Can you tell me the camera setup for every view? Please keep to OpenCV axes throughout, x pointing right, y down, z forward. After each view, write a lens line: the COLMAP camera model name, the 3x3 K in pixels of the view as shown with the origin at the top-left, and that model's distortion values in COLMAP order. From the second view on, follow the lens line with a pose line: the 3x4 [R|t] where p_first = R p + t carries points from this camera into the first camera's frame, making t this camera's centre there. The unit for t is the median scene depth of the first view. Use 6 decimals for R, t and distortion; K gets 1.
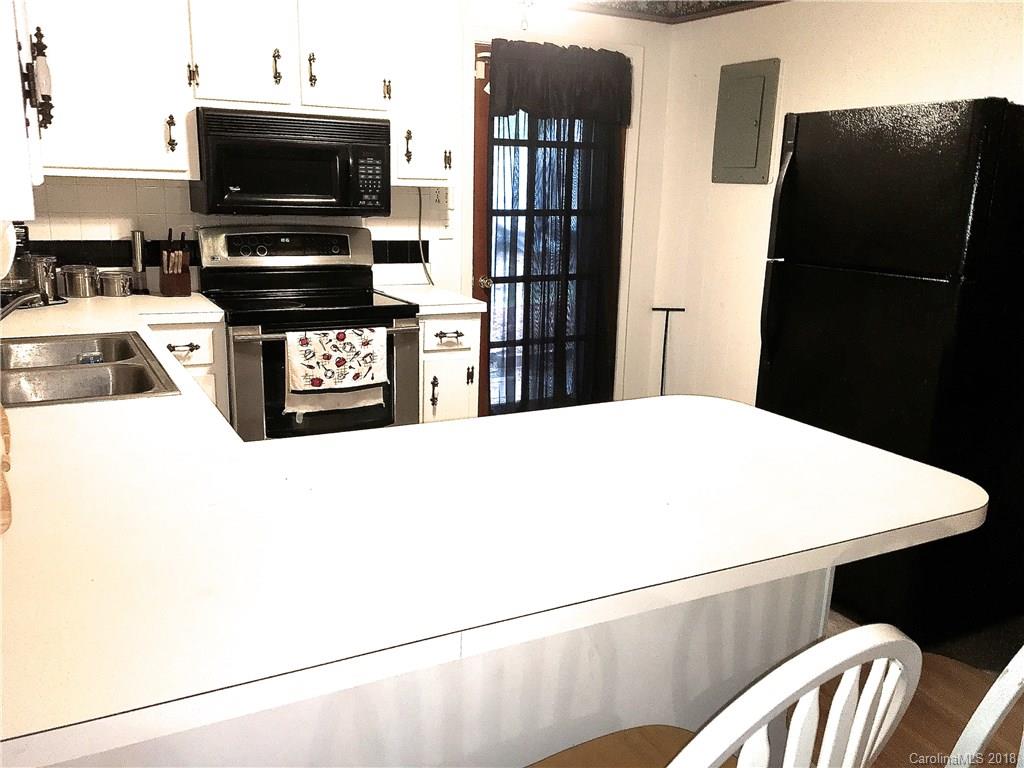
lens RADIAL K [[867.1, 0, 514.0], [0, 867.1, 387.7], [0, 0, 1]] dist [0.083068, -0.114264]
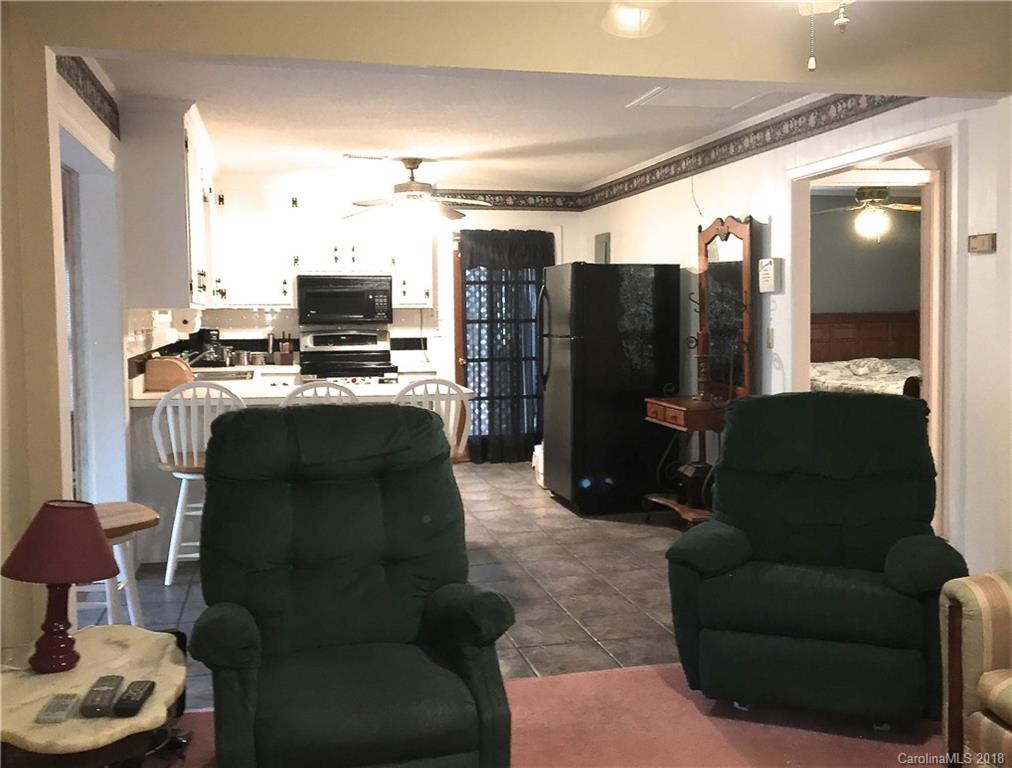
lens RADIAL K [[965.8, 0, 539.7], [0, 965.8, 367.1], [0, 0, 1]] dist [0.050711, 0.000000]
pose [[0.971001, -0.022075, -0.238053, 0.708727], [-0.021055, 0.983963, -0.177126, 0.281666], [0.238146, 0.177002, 0.954964, -0.987665]]
